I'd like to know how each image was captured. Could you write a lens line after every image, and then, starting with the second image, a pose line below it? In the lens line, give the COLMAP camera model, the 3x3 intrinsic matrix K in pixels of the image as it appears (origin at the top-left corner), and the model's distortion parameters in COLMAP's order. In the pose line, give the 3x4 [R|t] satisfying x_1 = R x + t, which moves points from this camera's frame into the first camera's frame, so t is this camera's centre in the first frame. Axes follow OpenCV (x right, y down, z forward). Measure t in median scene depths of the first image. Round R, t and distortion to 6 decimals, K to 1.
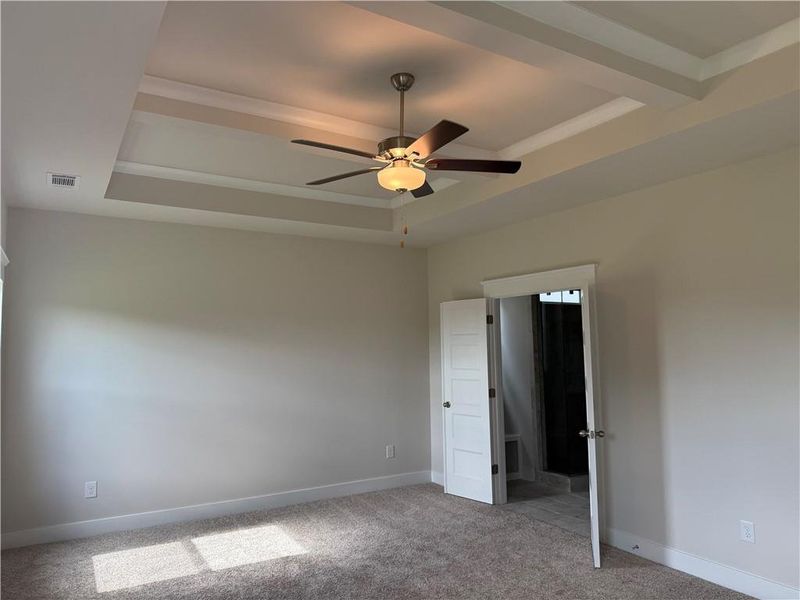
lens RADIAL K [[563.4, 0, 402.7], [0, 563.4, 301.2], [0, 0, 1]] dist [0.084407, -0.113297]
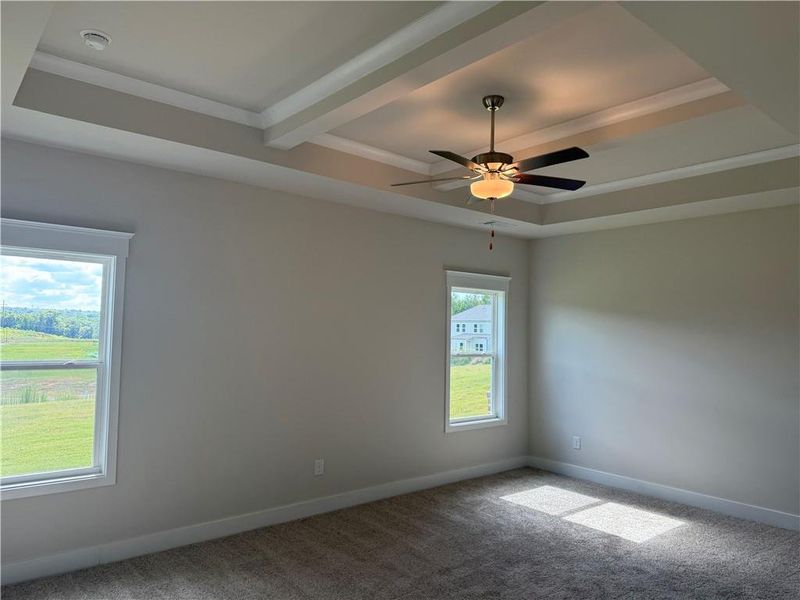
lens RADIAL K [[563.4, 0, 402.7], [0, 563.4, 301.2], [0, 0, 1]] dist [0.084407, -0.113297]
pose [[0.163783, -0.040879, -0.985649, 0.769821], [0.056892, 0.997870, -0.031932, 0.025343], [0.984854, -0.050845, 0.165760, 0.446914]]
